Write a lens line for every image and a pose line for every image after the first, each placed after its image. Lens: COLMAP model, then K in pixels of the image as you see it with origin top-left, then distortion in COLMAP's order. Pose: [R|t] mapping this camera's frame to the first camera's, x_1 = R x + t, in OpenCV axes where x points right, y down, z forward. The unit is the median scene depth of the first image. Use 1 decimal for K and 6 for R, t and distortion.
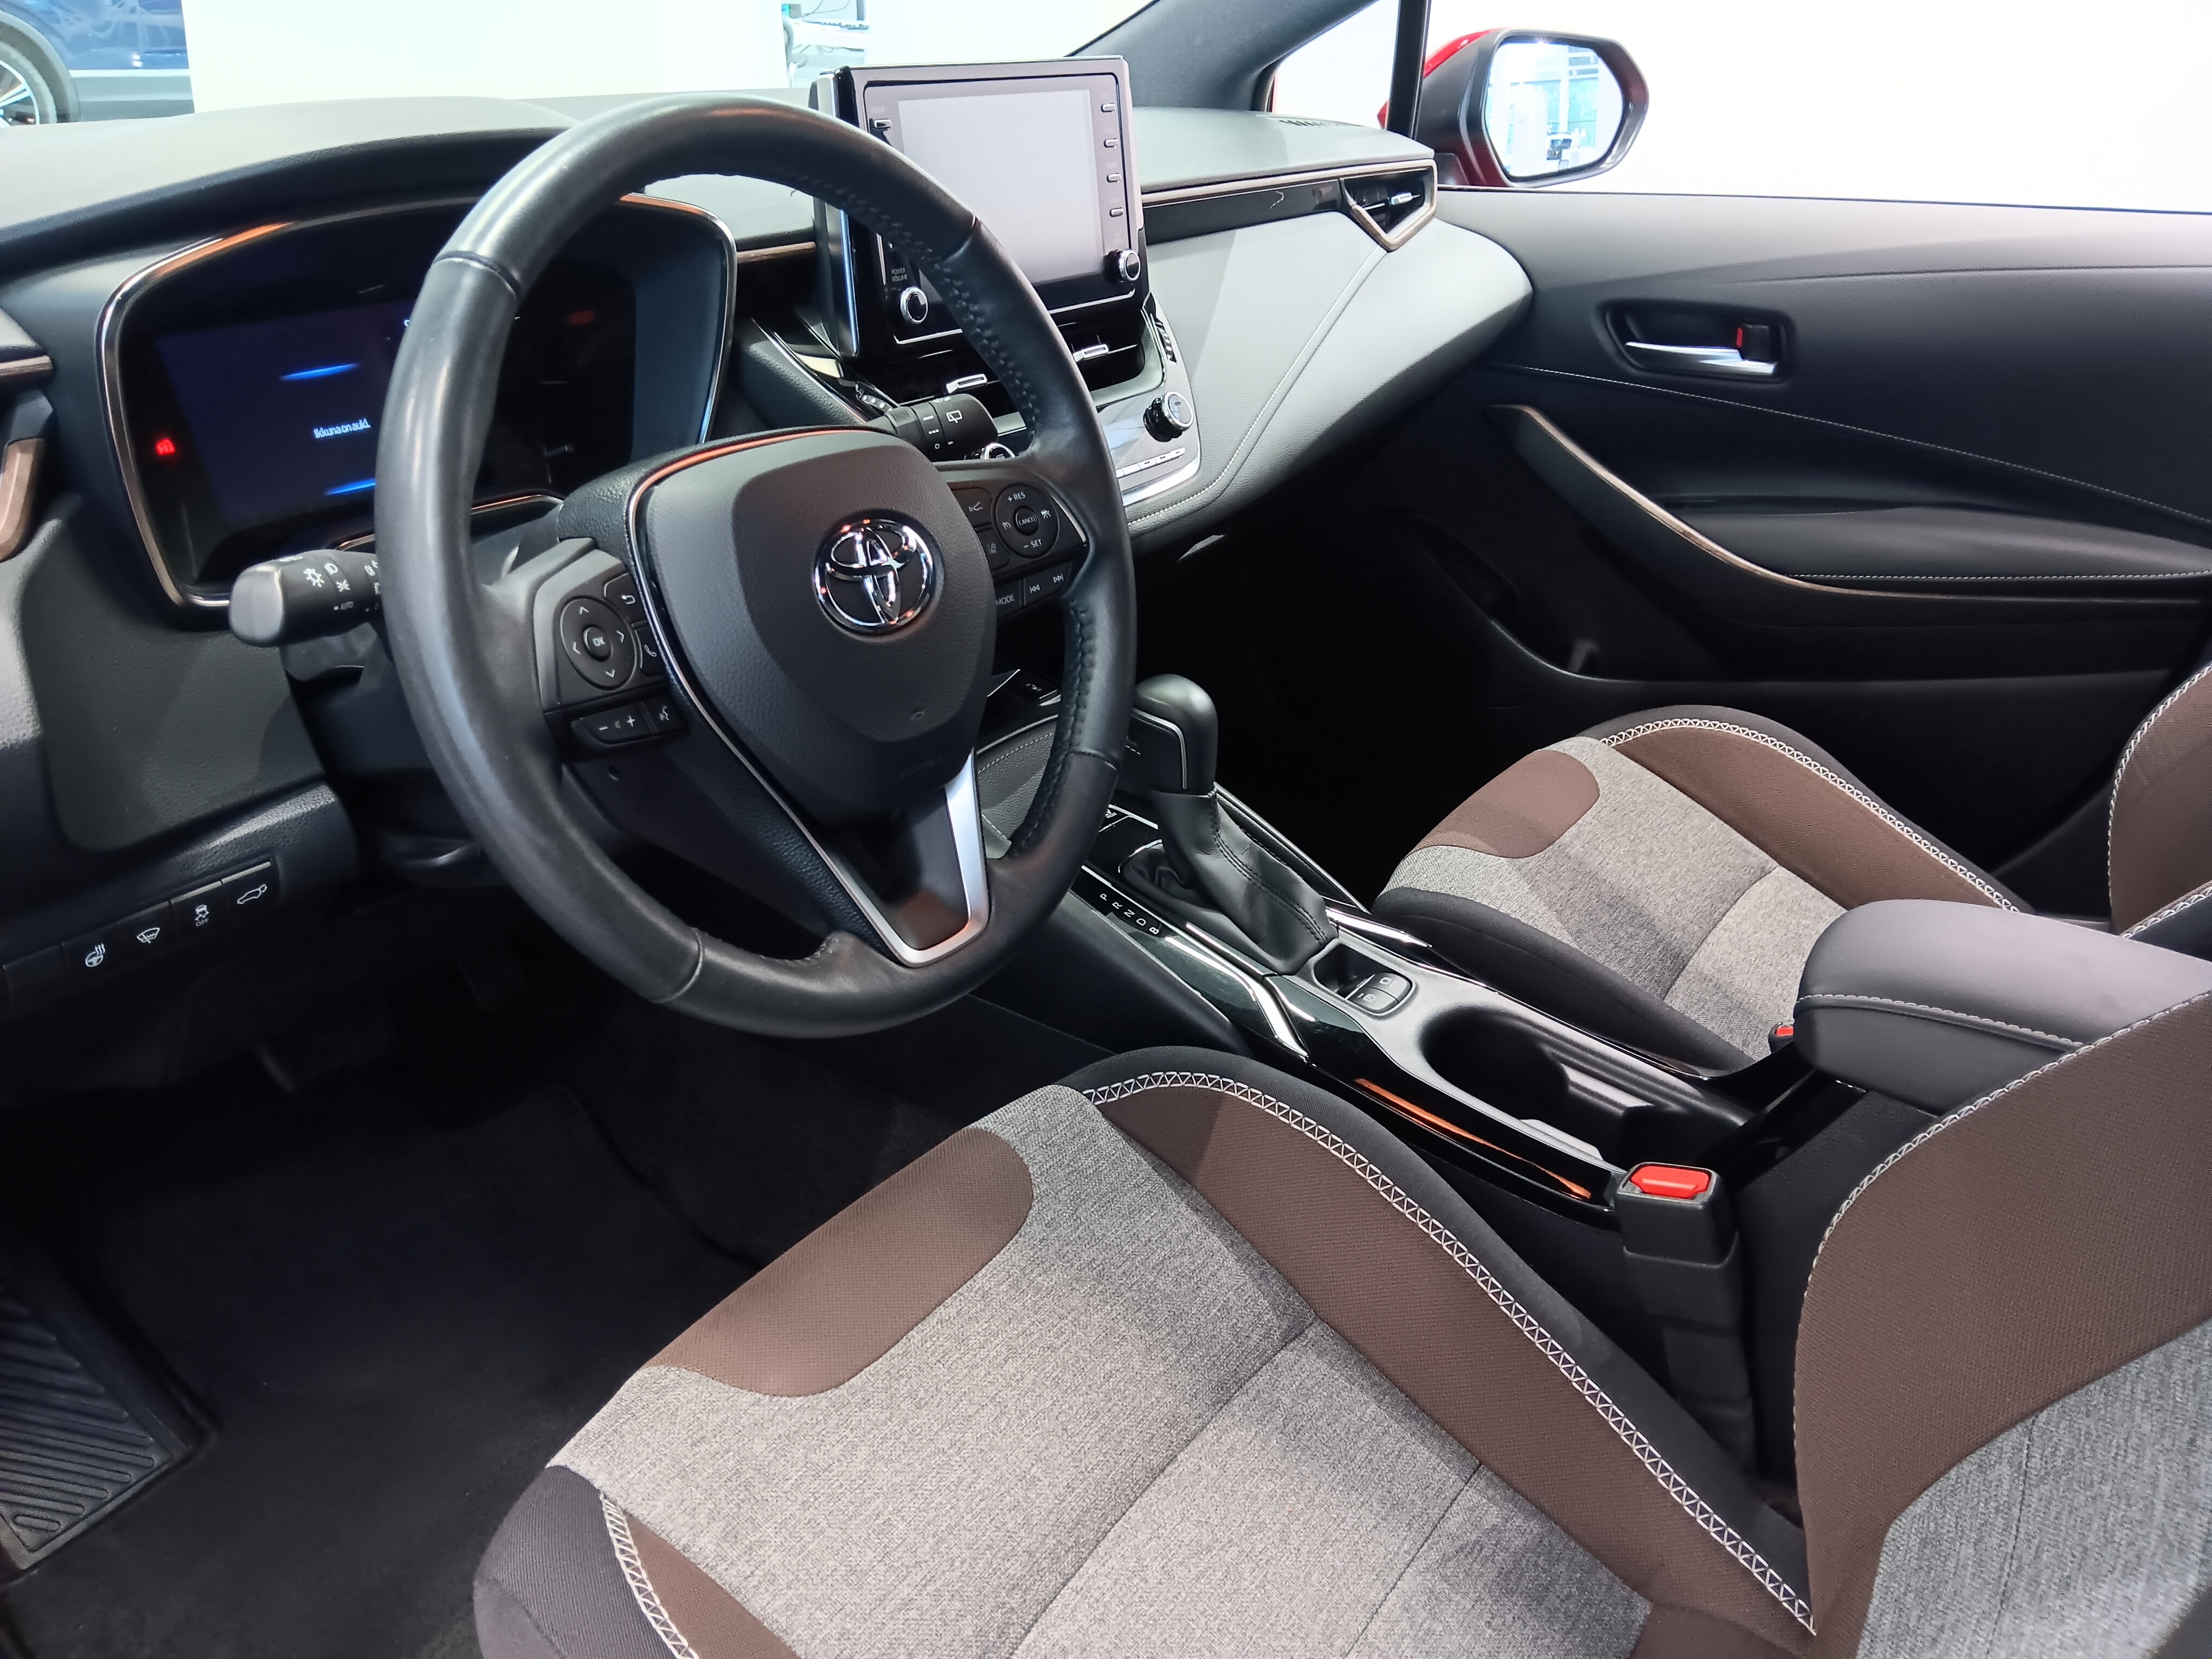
lens RADIAL K [[1806.5, 0, 1100.7], [0, 1806.5, 827.6], [0, 0, 1]] dist [0.155225, -0.313325]
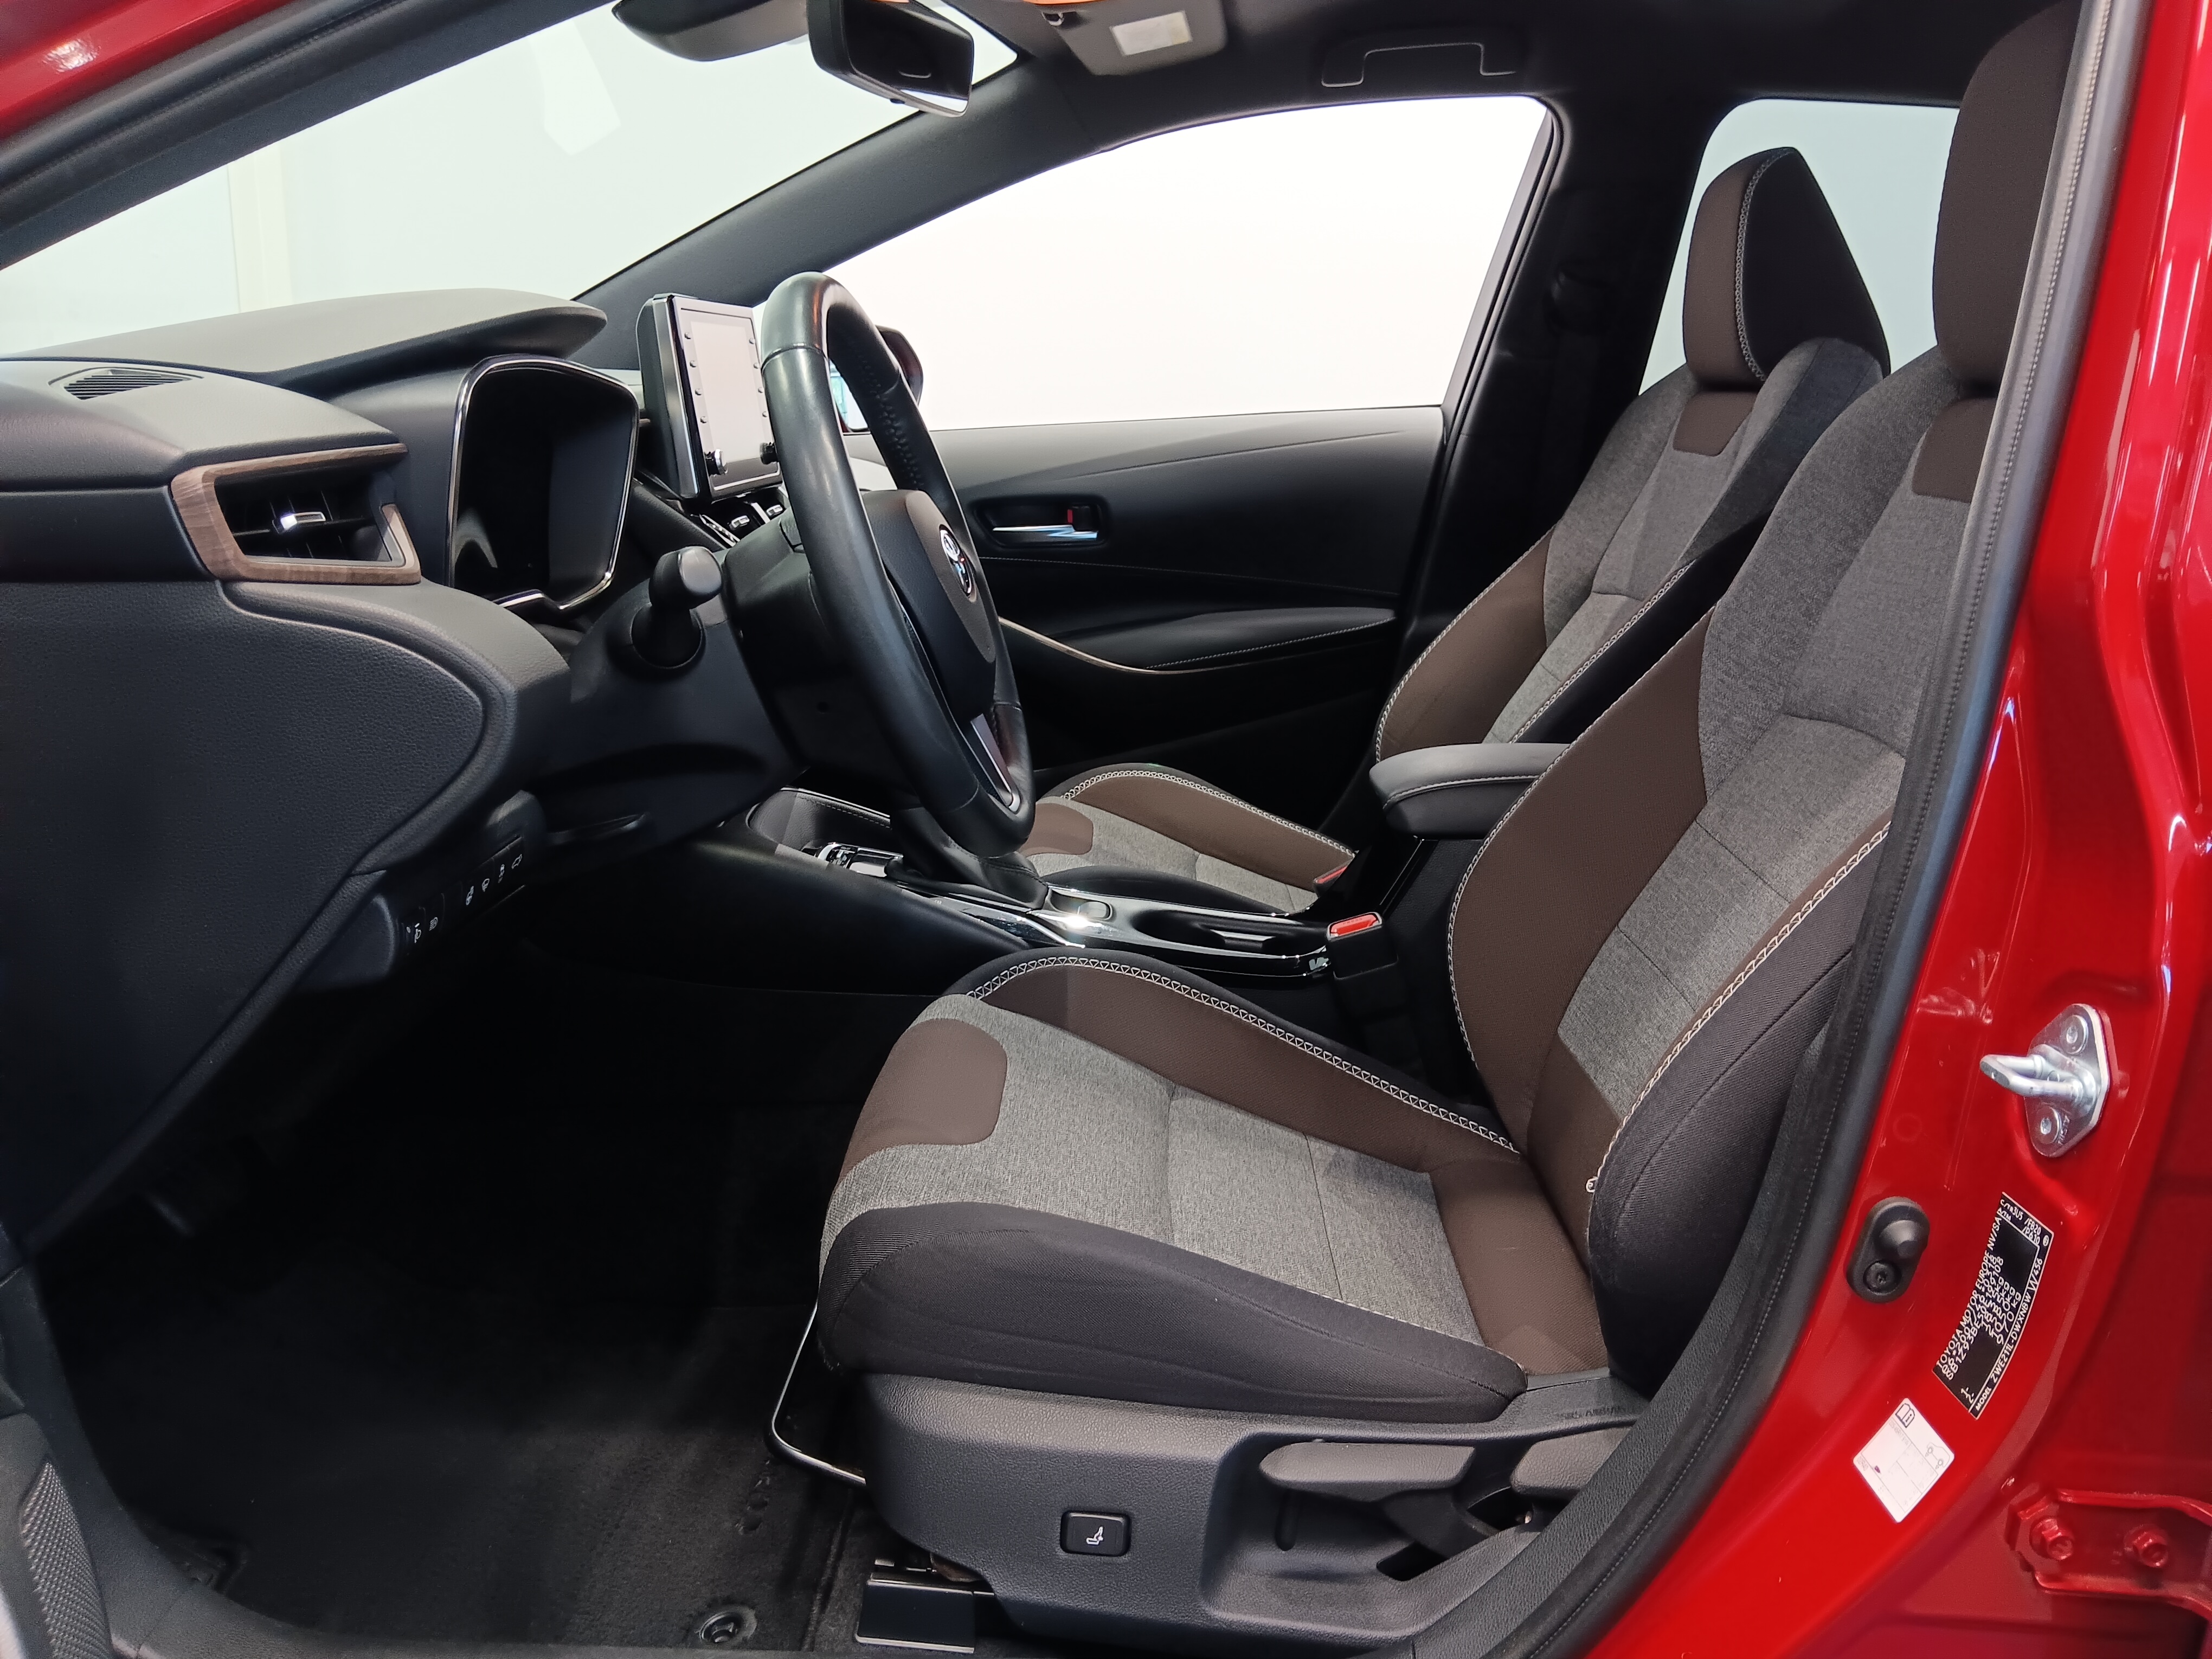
lens RADIAL K [[1806.5, 0, 1100.7], [0, 1806.5, 827.6], [0, 0, 1]] dist [0.155225, -0.313325]
pose [[0.834603, -0.155263, 0.528519, -0.549206], [0.253138, 0.960250, -0.117647, 0.185178], [-0.489244, 0.231977, 0.840730, -0.200621]]
